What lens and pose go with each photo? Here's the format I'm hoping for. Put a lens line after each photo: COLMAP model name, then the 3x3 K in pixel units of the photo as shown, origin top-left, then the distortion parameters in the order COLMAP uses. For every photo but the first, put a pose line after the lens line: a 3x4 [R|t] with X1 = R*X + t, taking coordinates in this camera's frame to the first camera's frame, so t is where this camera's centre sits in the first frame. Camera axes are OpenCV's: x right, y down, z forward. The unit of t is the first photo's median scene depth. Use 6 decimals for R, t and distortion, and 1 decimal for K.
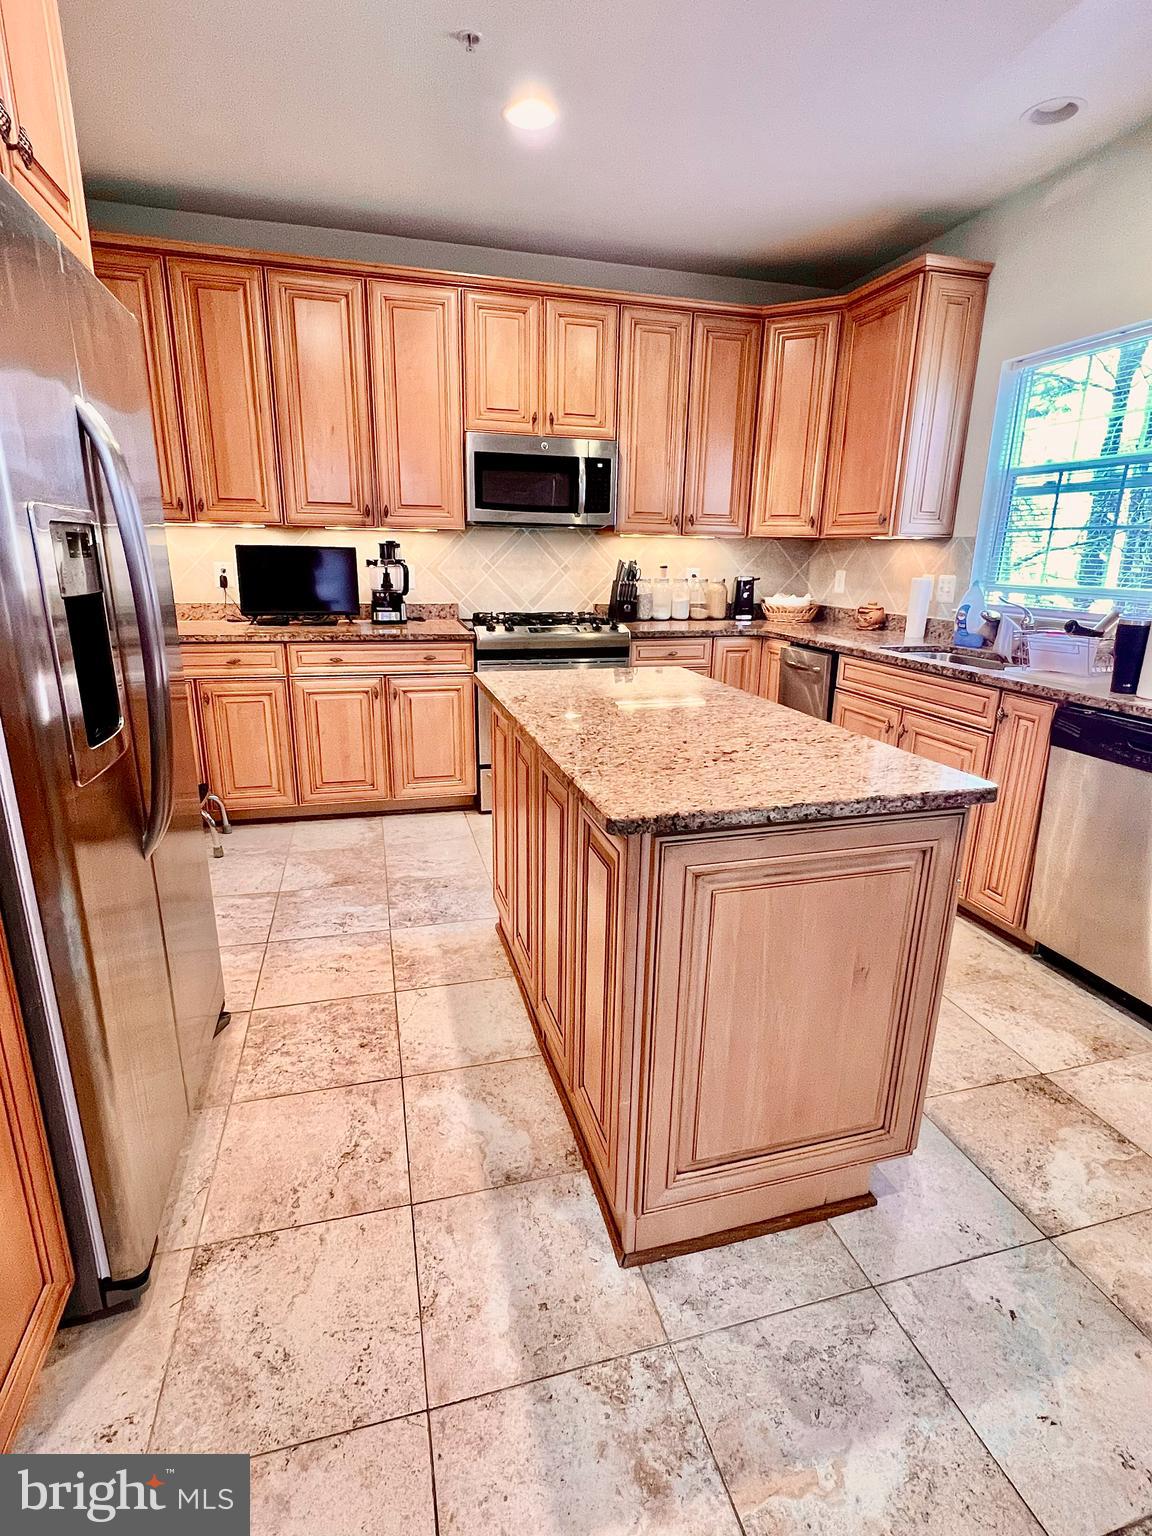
lens RADIAL K [[761.0, 0, 581.5], [0, 761.0, 763.6], [0, 0, 1]] dist [-0.004897, 0.001680]
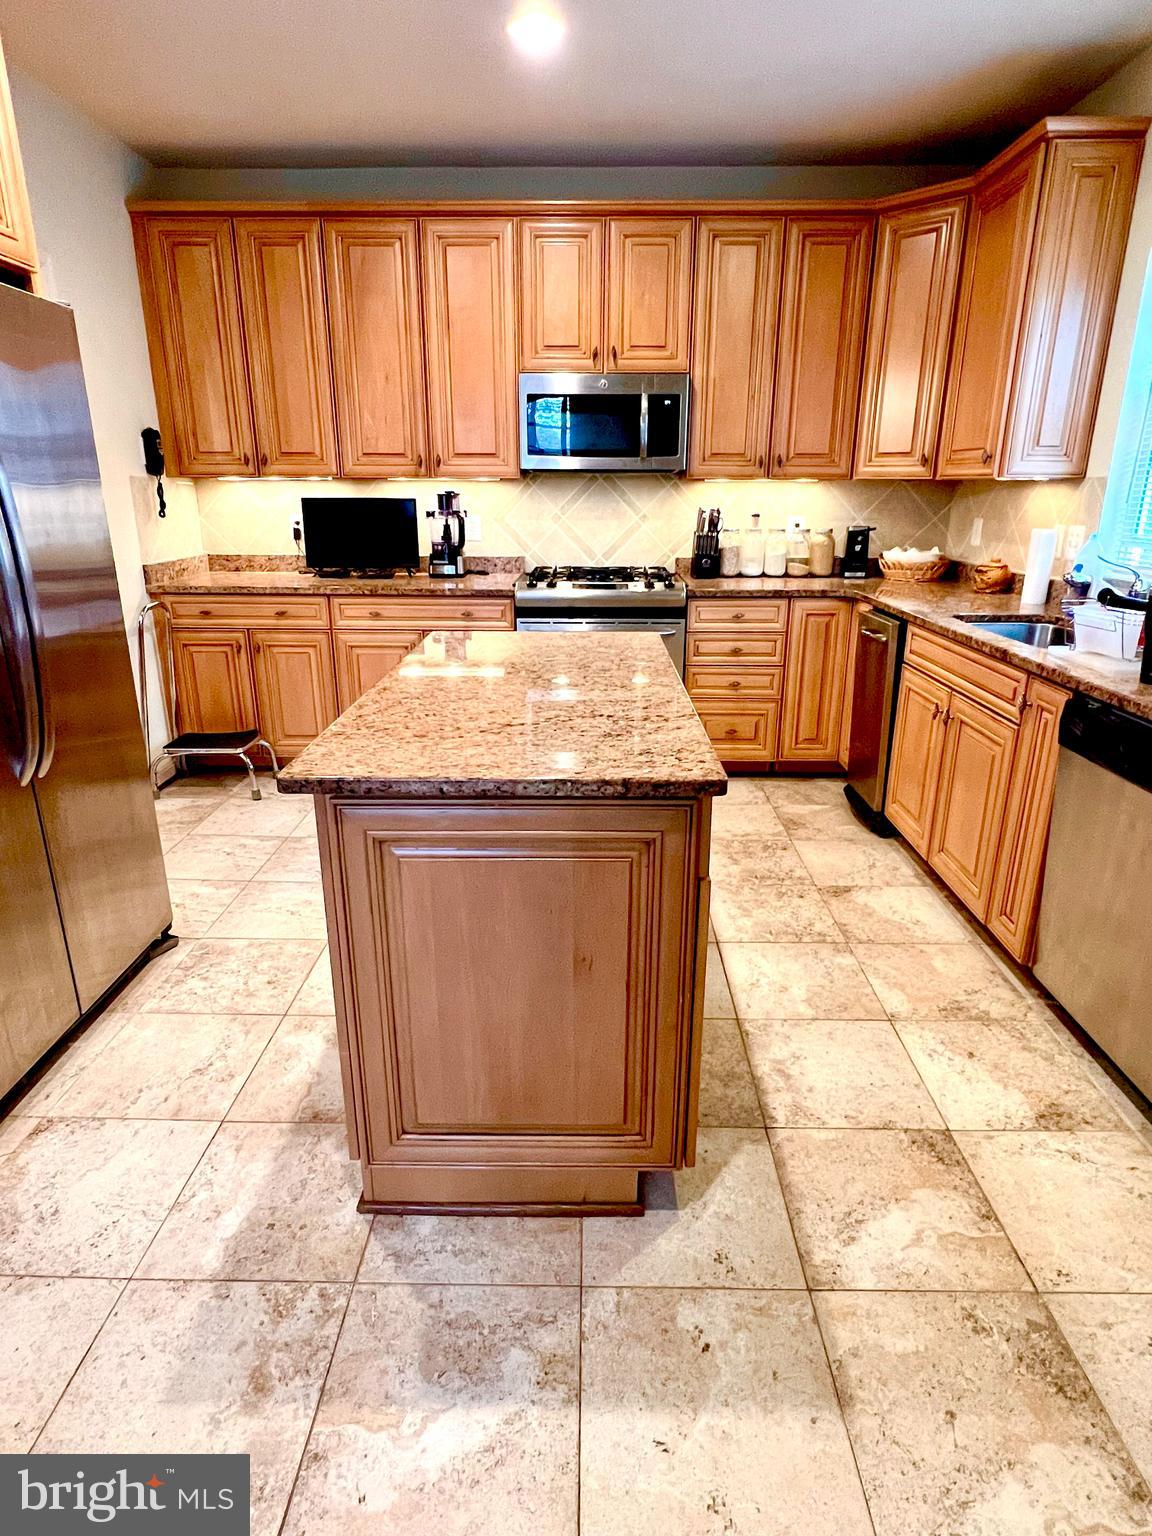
lens RADIAL K [[855.7, 0, 578.8], [0, 855.7, 766.4], [0, 0, 1]] dist [-0.003735, -0.000081]
pose [[0.958485, 0.074449, -0.275253, 0.263125], [-0.063116, 0.996762, 0.049819, -0.009677], [0.278071, -0.030378, 0.960080, -0.009464]]
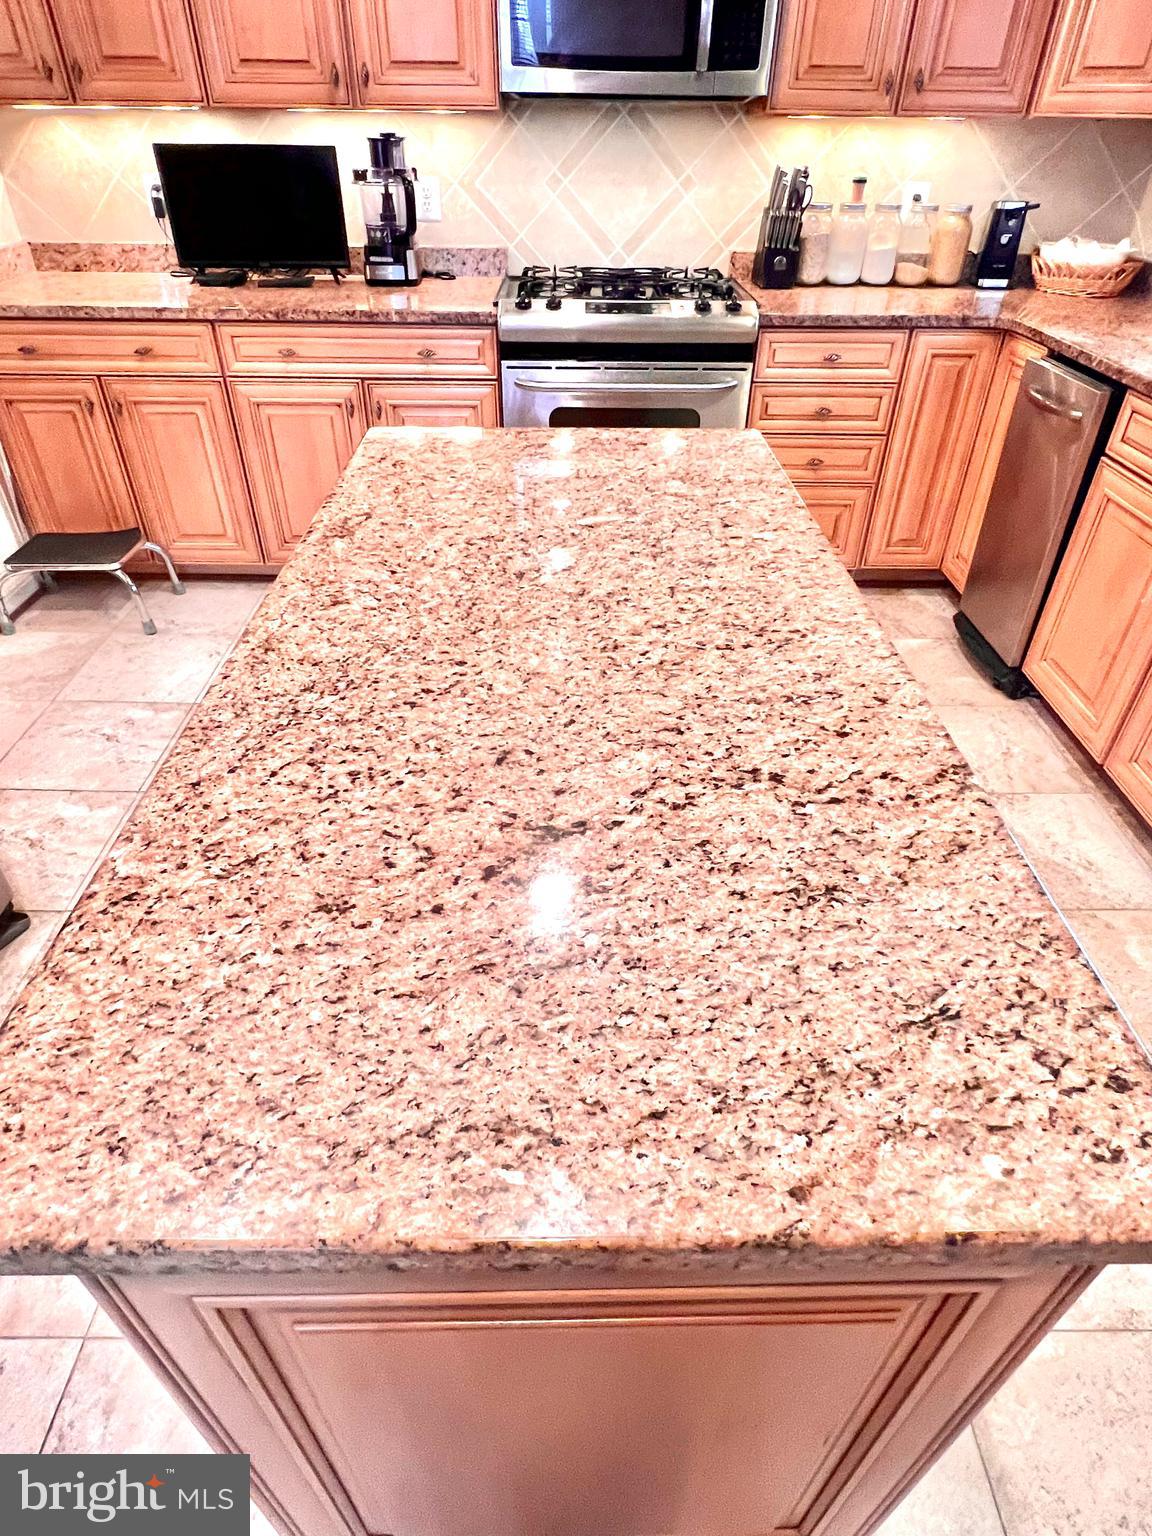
lens RADIAL K [[855.7, 0, 575.1], [0, 855.7, 762.8], [0, 0, 1]] dist [-0.003735, -0.000081]
pose [[0.965342, 0.151182, -0.212742, 0.133460], [-0.063623, 0.926865, 0.369965, -0.098704], [0.253115, -0.343607, 0.904360, 0.276020]]
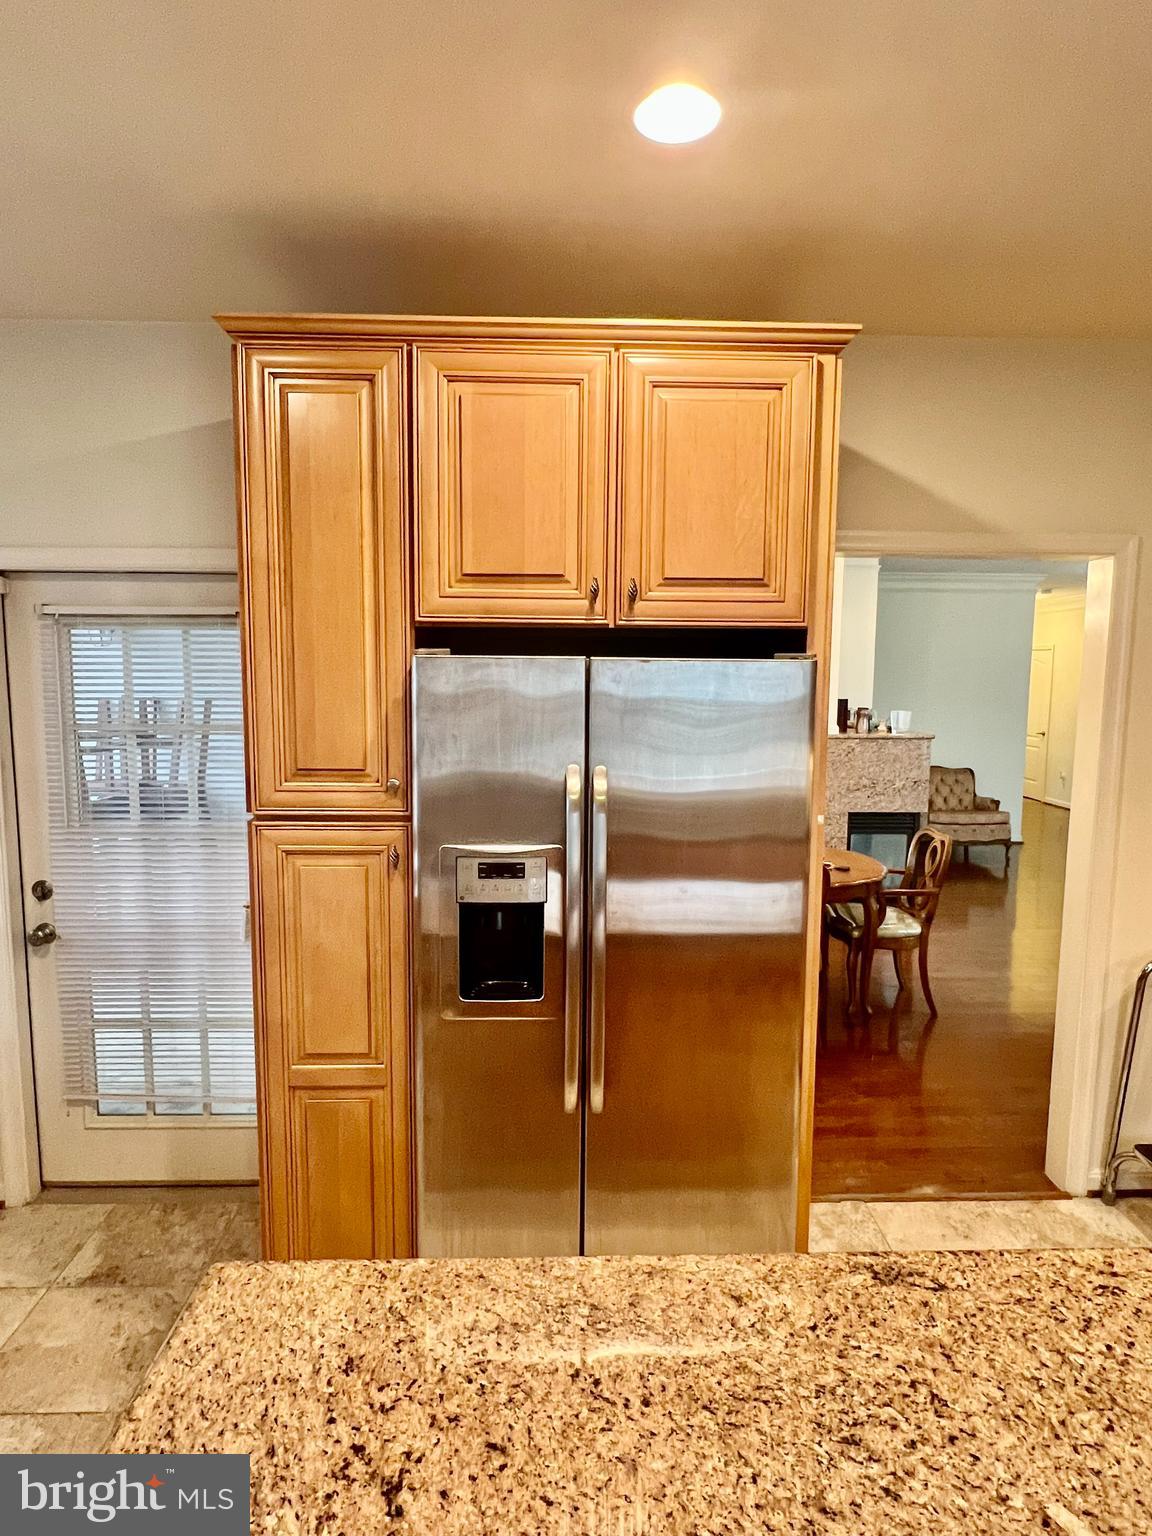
lens RADIAL K [[855.7, 0, 582.5], [0, 855.7, 762.8], [0, 0, 1]] dist [-0.003735, -0.000081]
pose [[-0.245248, 0.083288, -0.965876, 0.303855], [-0.270179, 0.950958, 0.150604, -0.270132], [0.931051, 0.297895, -0.210718, 0.497712]]
